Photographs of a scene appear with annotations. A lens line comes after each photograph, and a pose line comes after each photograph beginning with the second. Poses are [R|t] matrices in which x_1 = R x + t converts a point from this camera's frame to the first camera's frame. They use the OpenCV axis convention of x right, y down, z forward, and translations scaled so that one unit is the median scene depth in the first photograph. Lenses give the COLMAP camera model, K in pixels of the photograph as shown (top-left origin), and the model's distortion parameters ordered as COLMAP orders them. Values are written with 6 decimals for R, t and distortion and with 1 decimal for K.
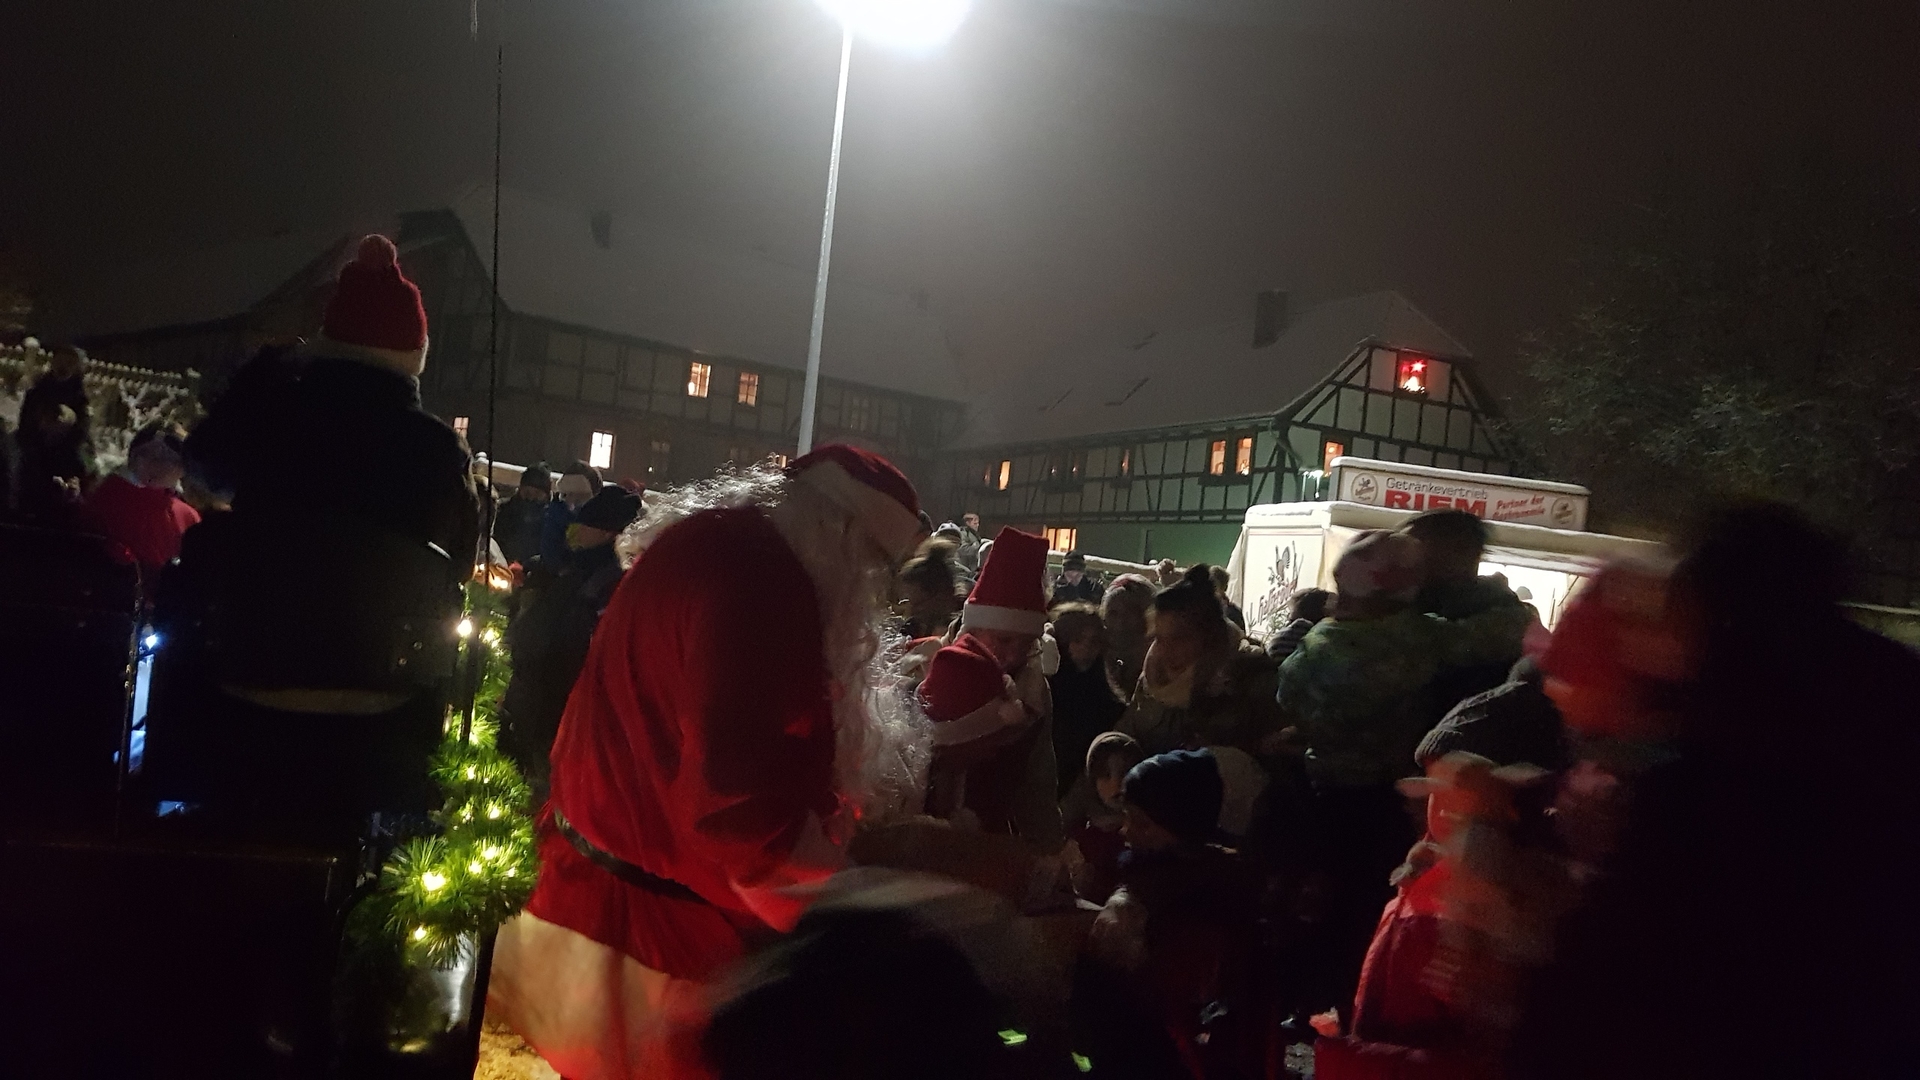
lens RADIAL K [[1550.8, 0, 945.6], [0, 1550.8, 542.2], [0, 0, 1]] dist [0.087116, -0.125798]
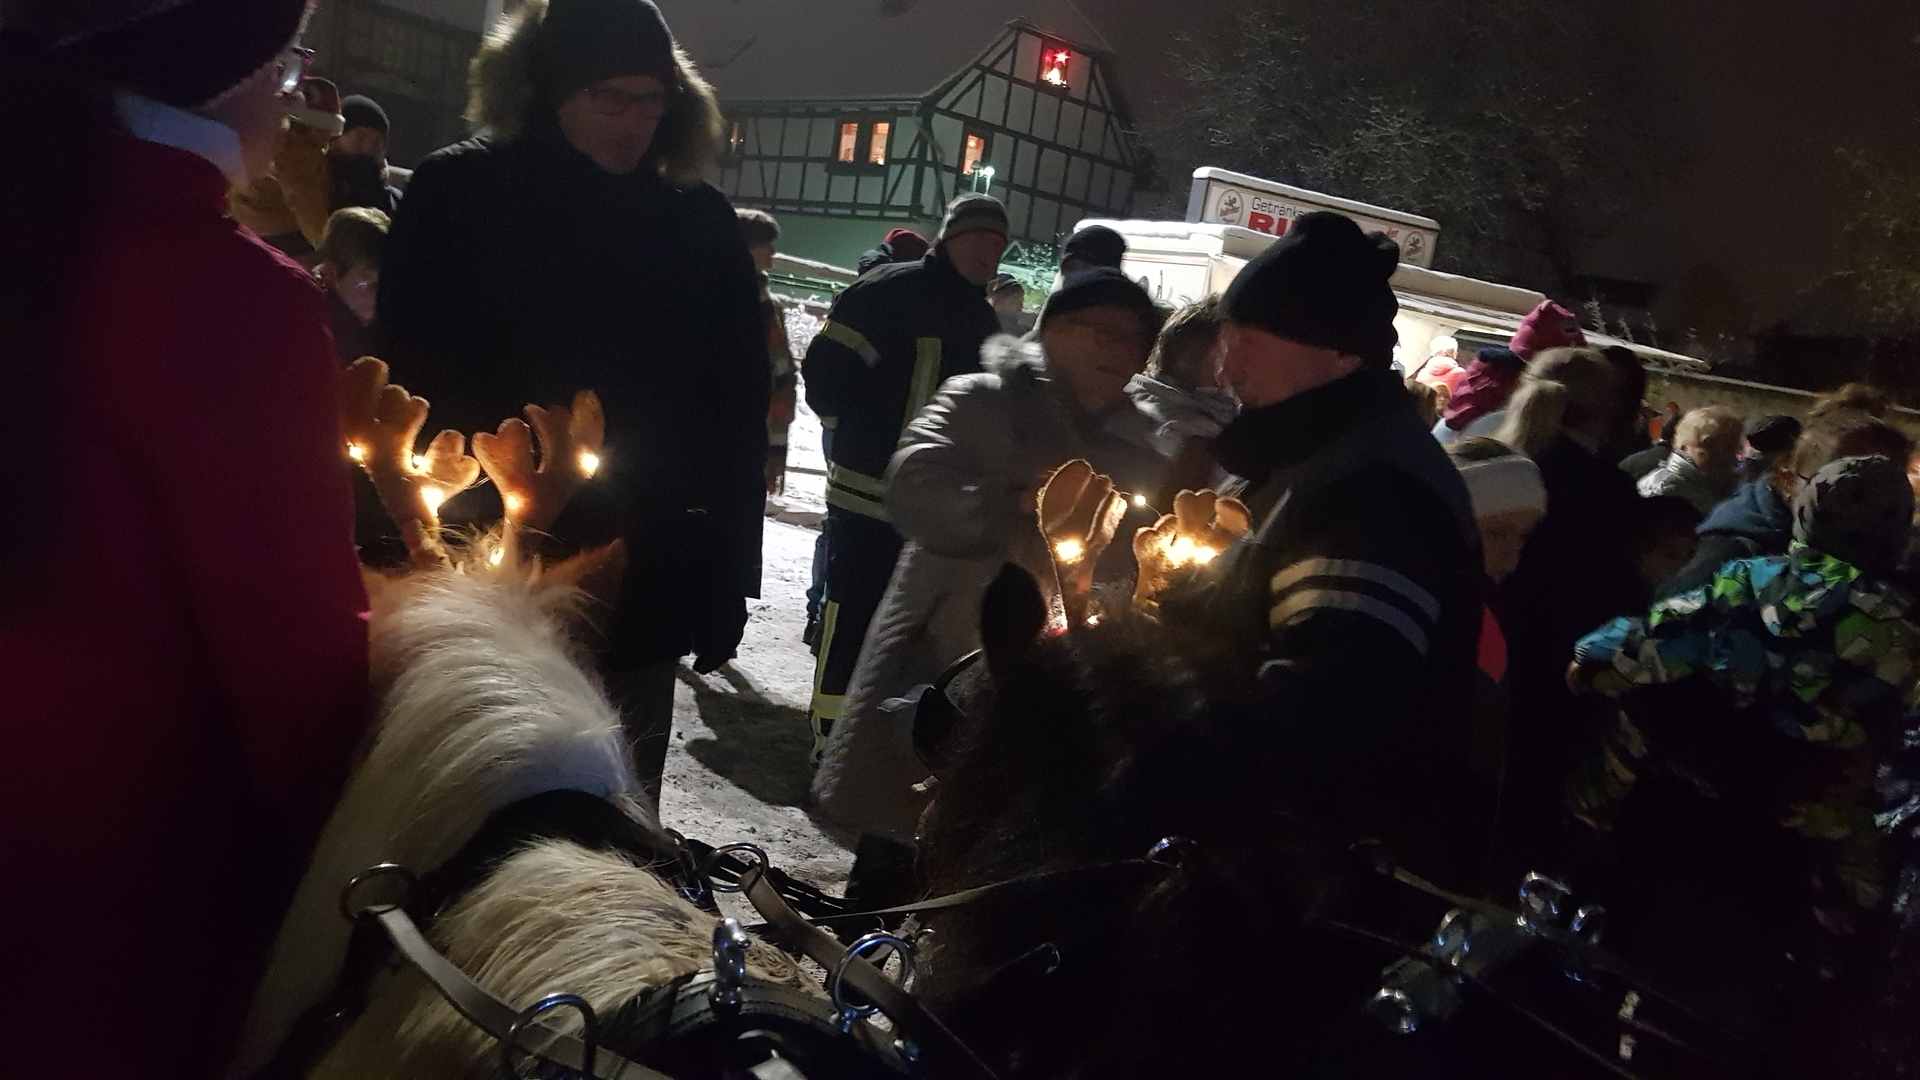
lens RADIAL K [[1550.8, 0, 883.6], [0, 1550.8, 548.7], [0, 0, 1]] dist [0.087116, -0.125798]
pose [[0.956416, 0.004723, 0.291969, -0.067338], [-0.065095, 0.978156, 0.197415, -0.004230], [-0.284659, -0.207816, 0.935832, 0.110036]]
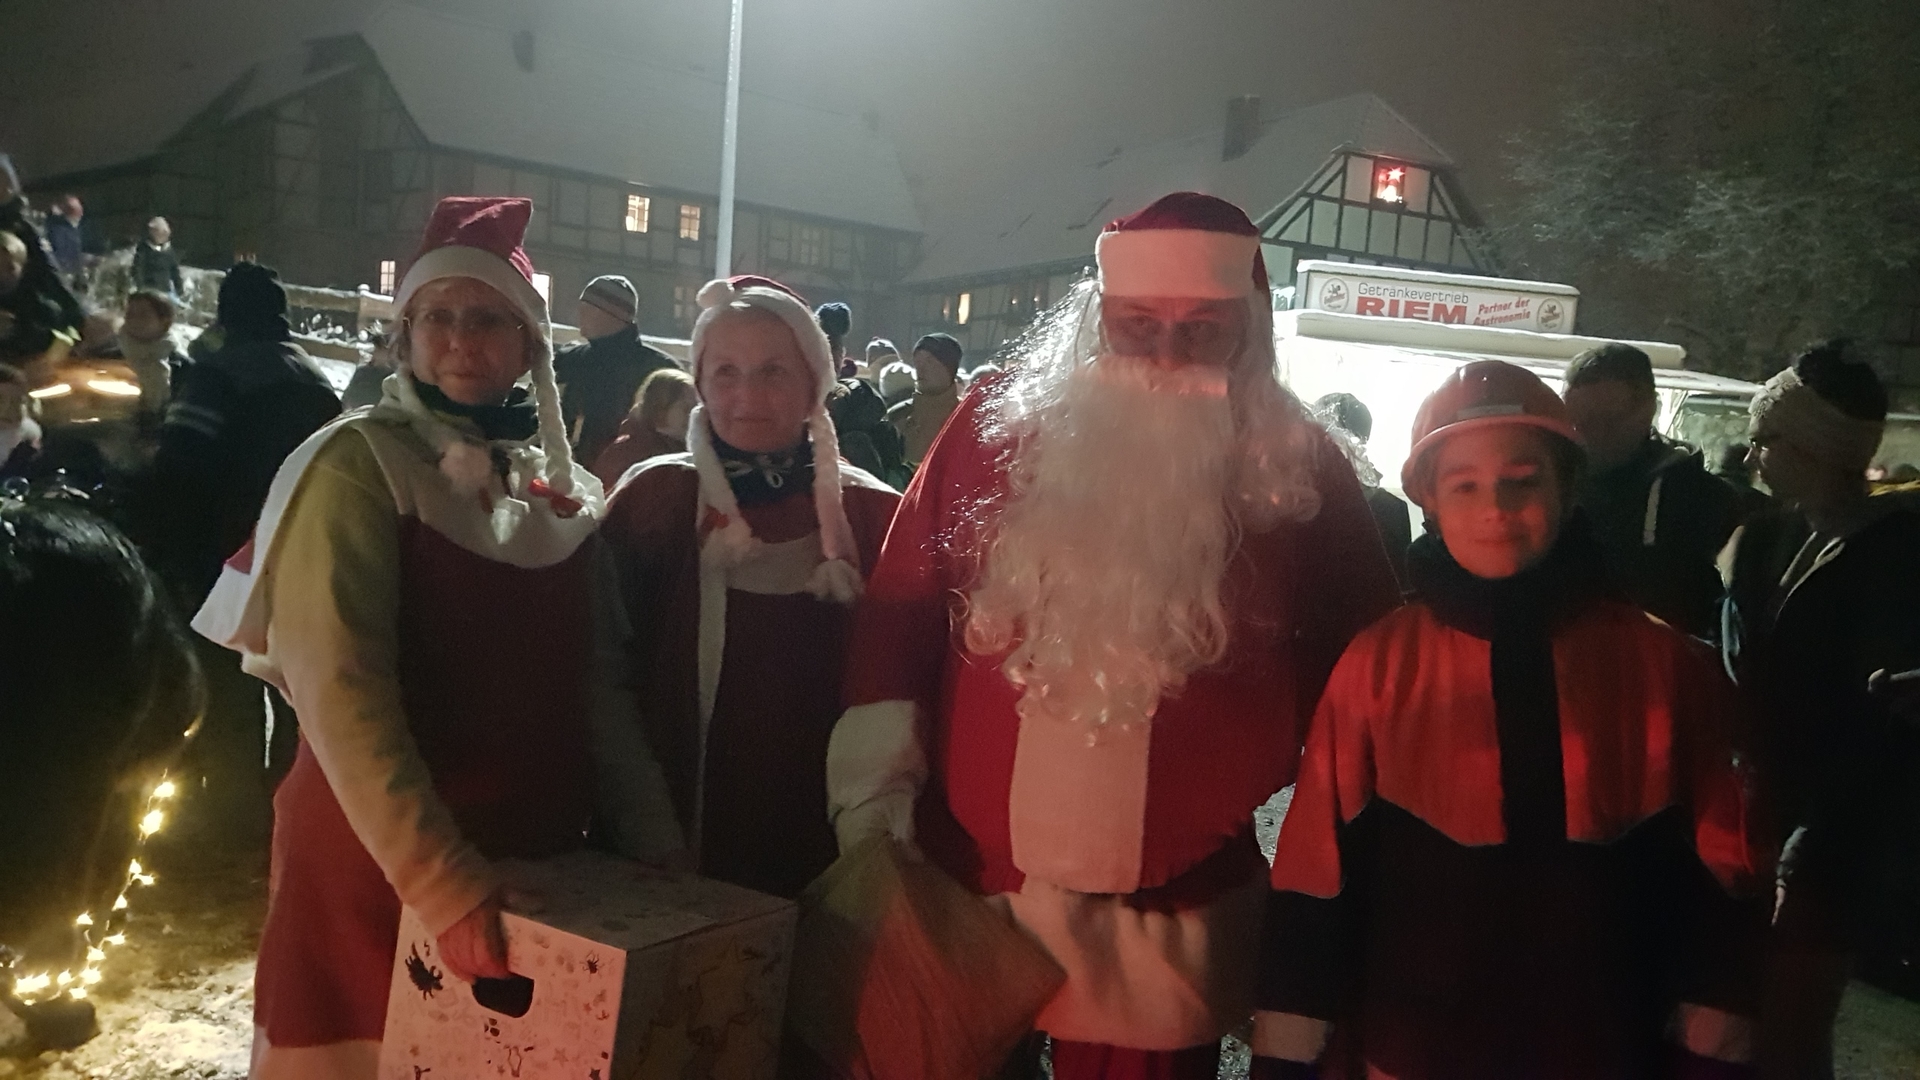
lens RADIAL K [[1550.8, 0, 947.0], [0, 1550.8, 597.4], [0, 0, 1]] dist [0.087116, -0.125798]
pose [[0.999428, -0.031063, 0.013386, 0.011986], [0.028980, 0.990463, 0.134700, 0.004900], [-0.017442, -0.134235, 0.990796, 0.037104]]
